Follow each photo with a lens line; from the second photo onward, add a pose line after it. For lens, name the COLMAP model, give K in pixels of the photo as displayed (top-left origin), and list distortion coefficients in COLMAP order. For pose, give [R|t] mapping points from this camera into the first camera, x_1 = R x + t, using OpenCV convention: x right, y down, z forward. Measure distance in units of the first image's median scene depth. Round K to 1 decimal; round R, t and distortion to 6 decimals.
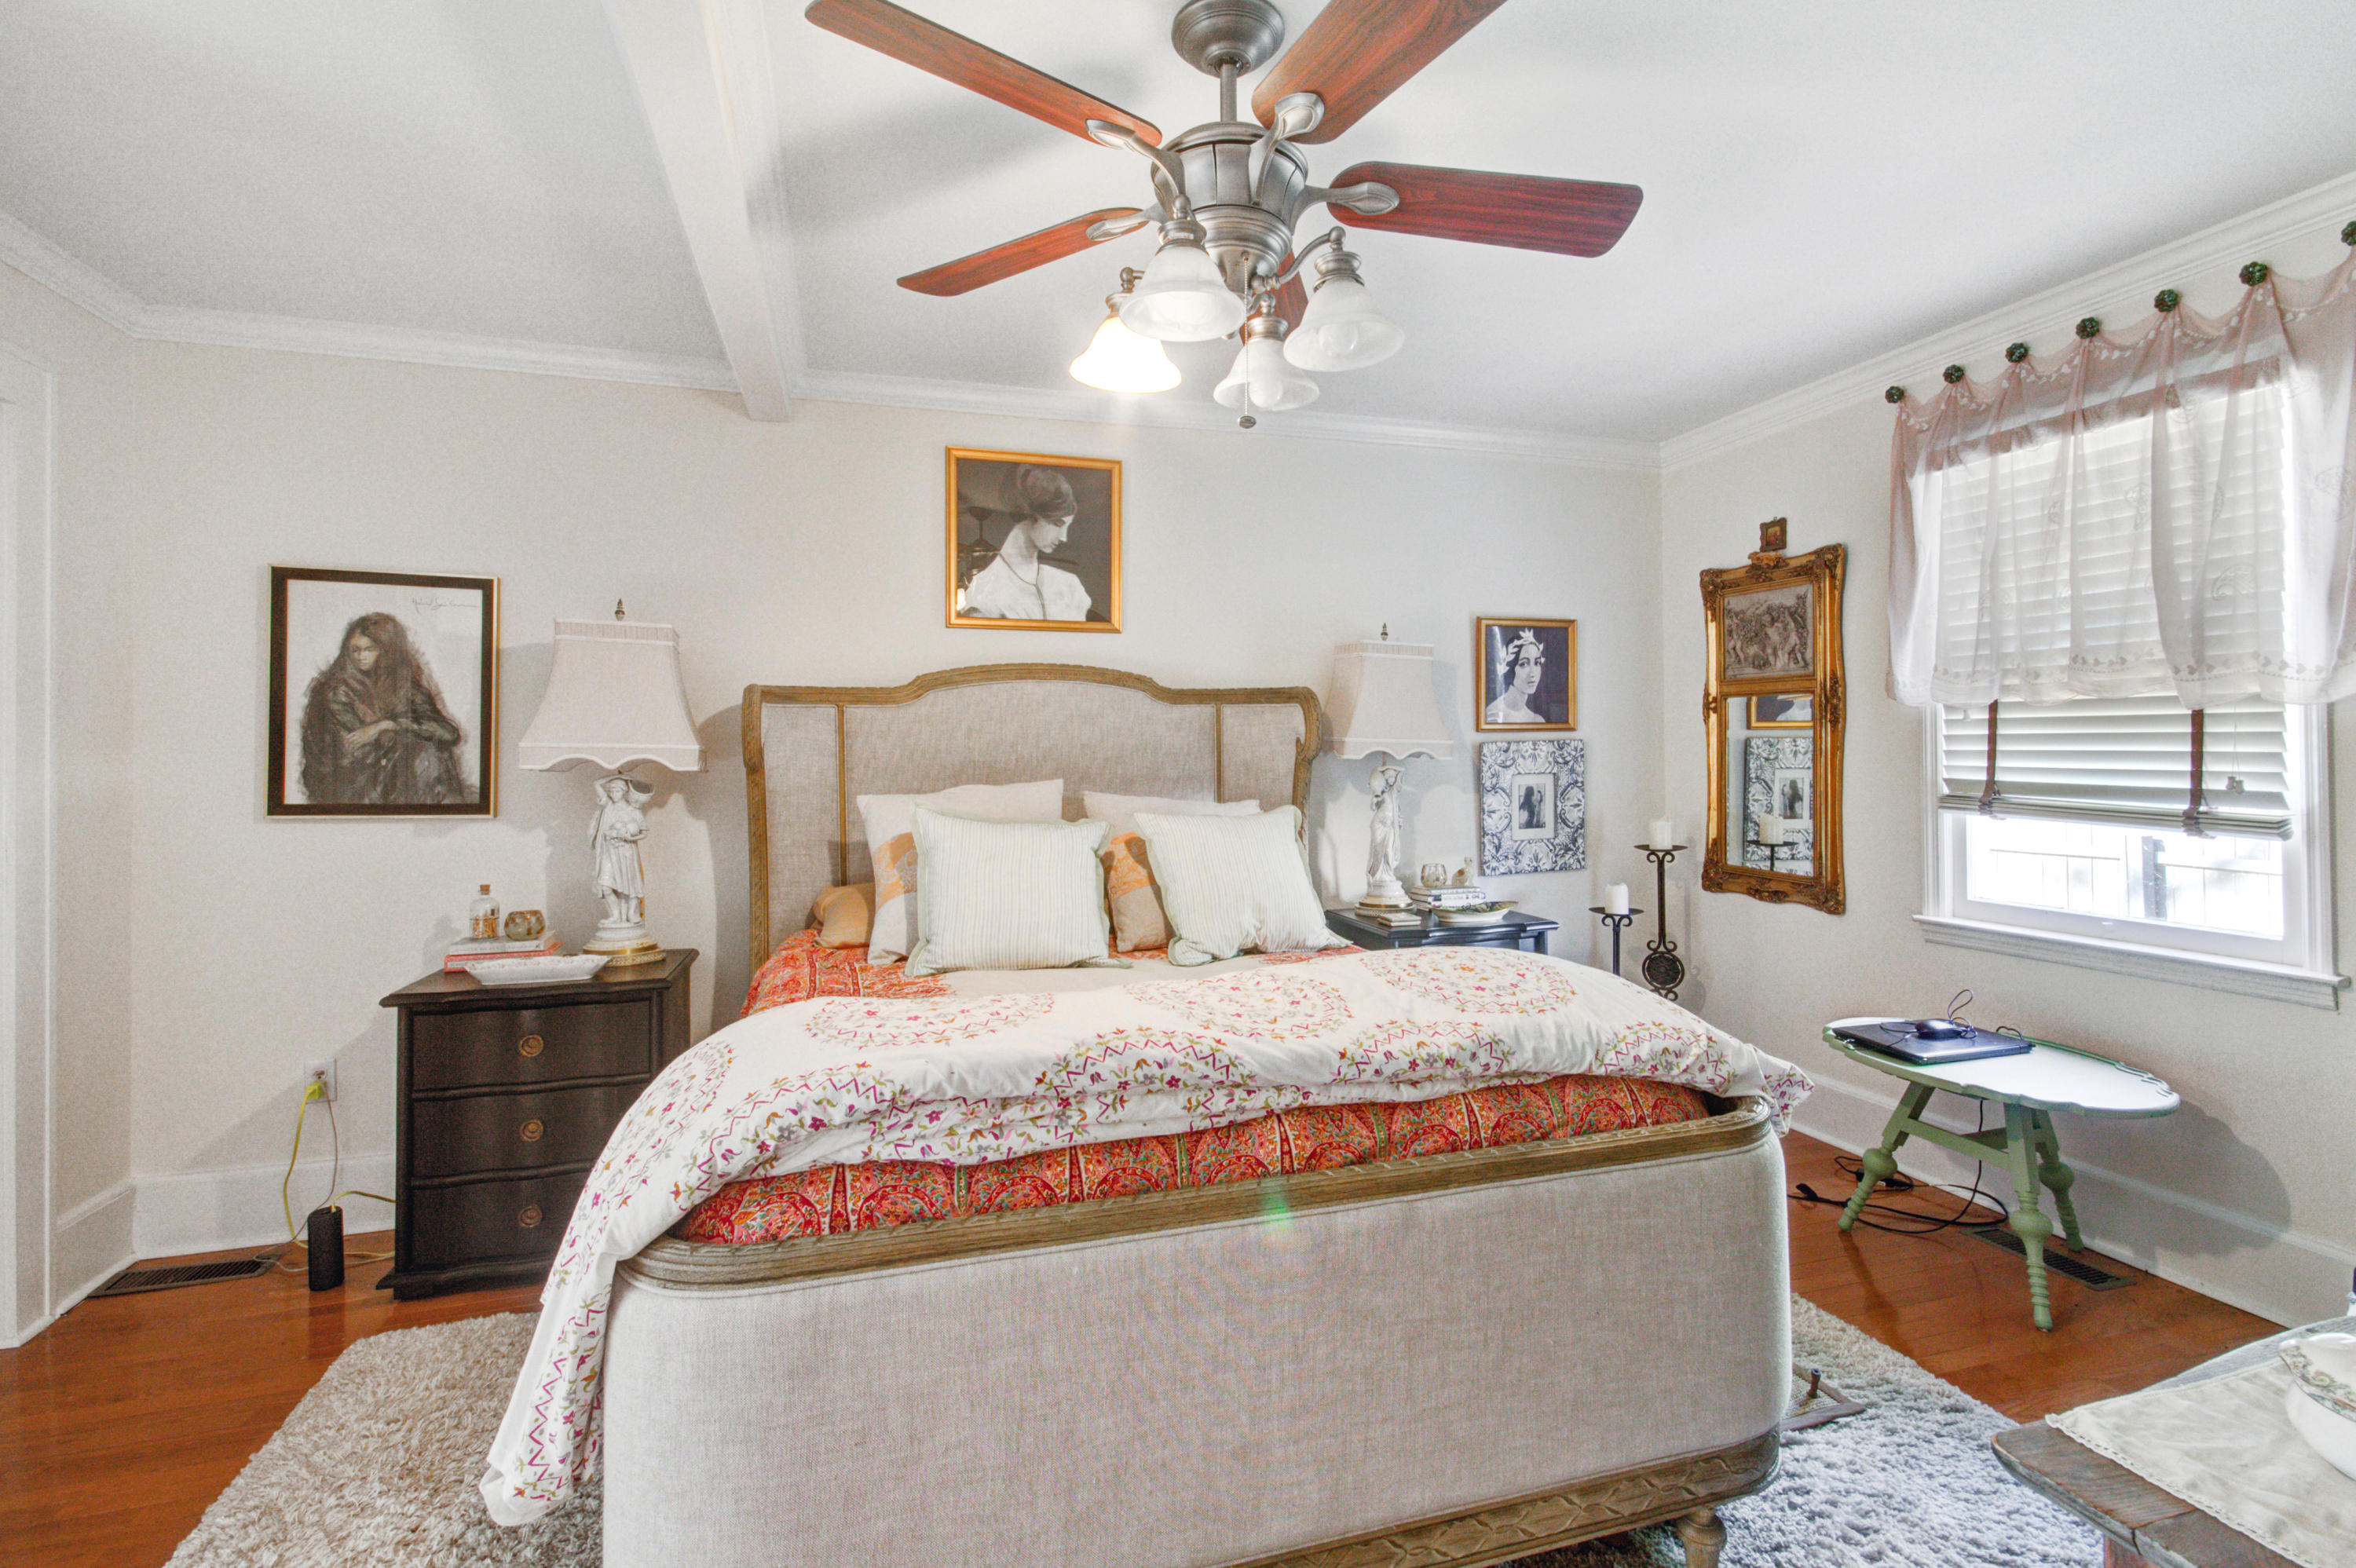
lens RADIAL K [[1124.0, 0, 1182.3], [0, 1124.0, 754.1], [0, 0, 1]] dist [0.004998, 0.000690]
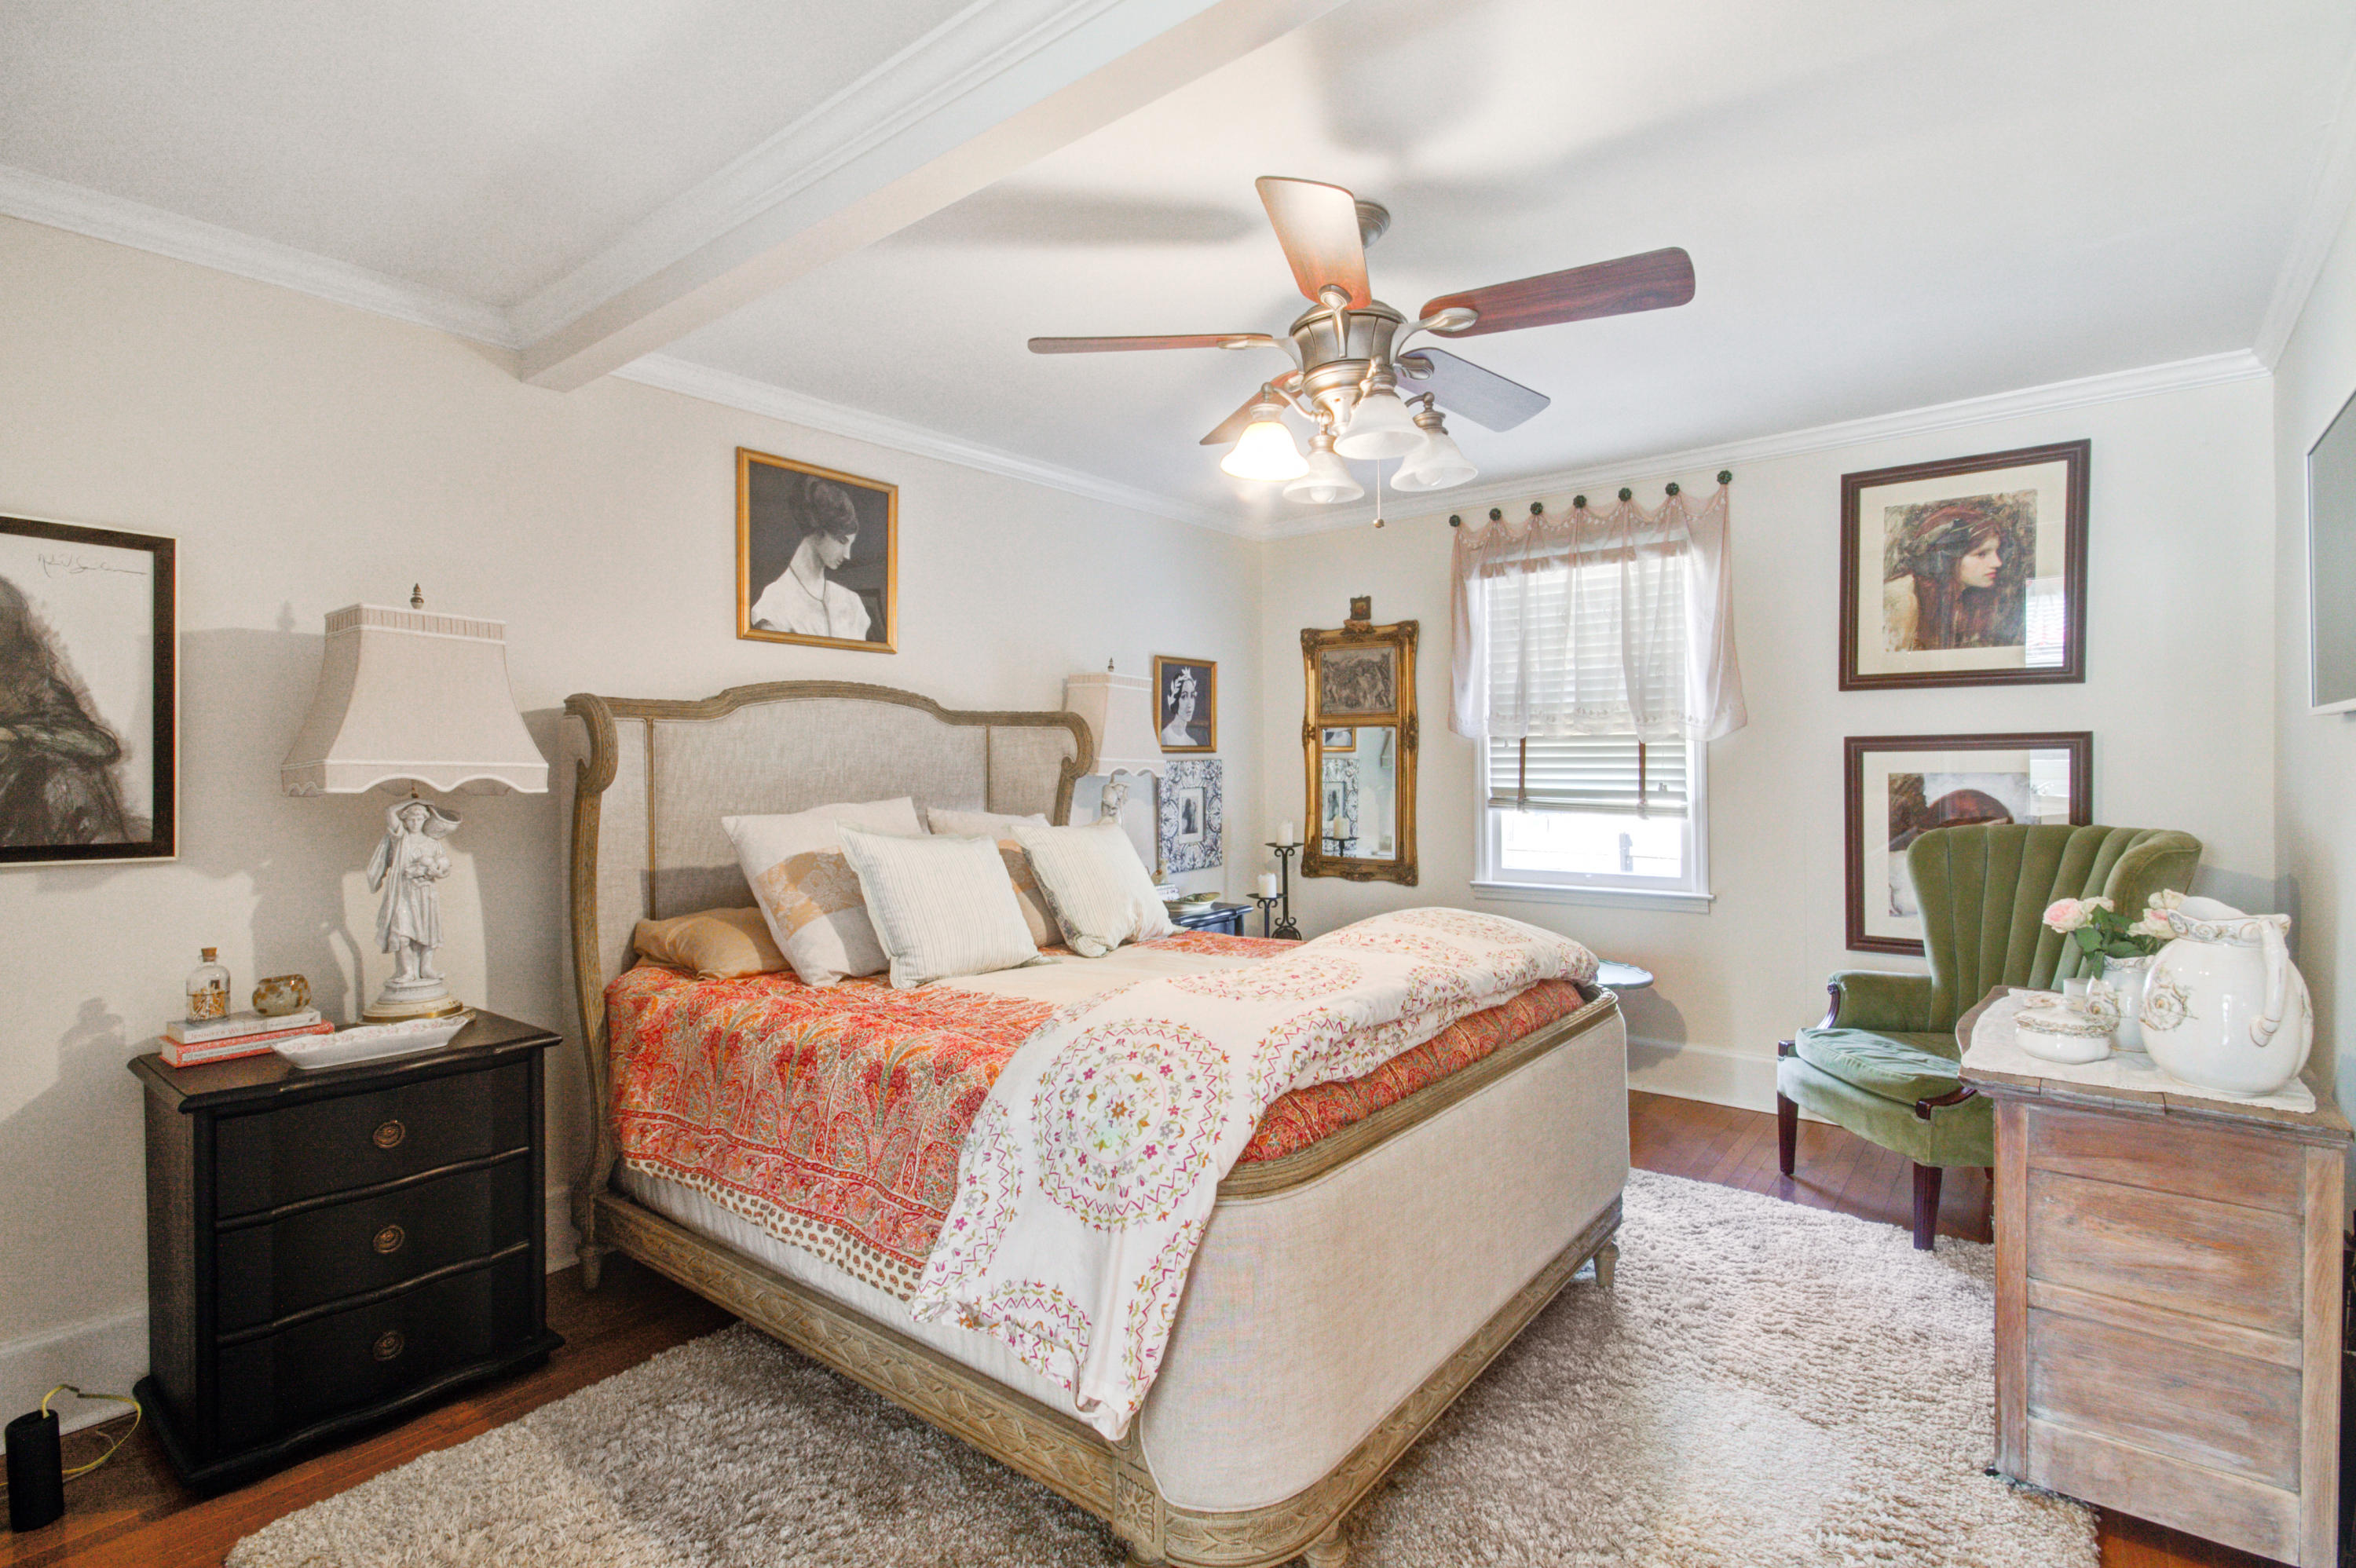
lens RADIAL K [[1140.4, 0, 1178.7], [0, 1140.4, 771.4], [0, 0, 1]] dist [-0.000498, 0.000093]
pose [[0.822288, -0.002601, 0.569066, -0.498066], [0.004068, 0.999991, -0.001308, 0.001541], [-0.569057, 0.003391, 0.822291, 0.005017]]
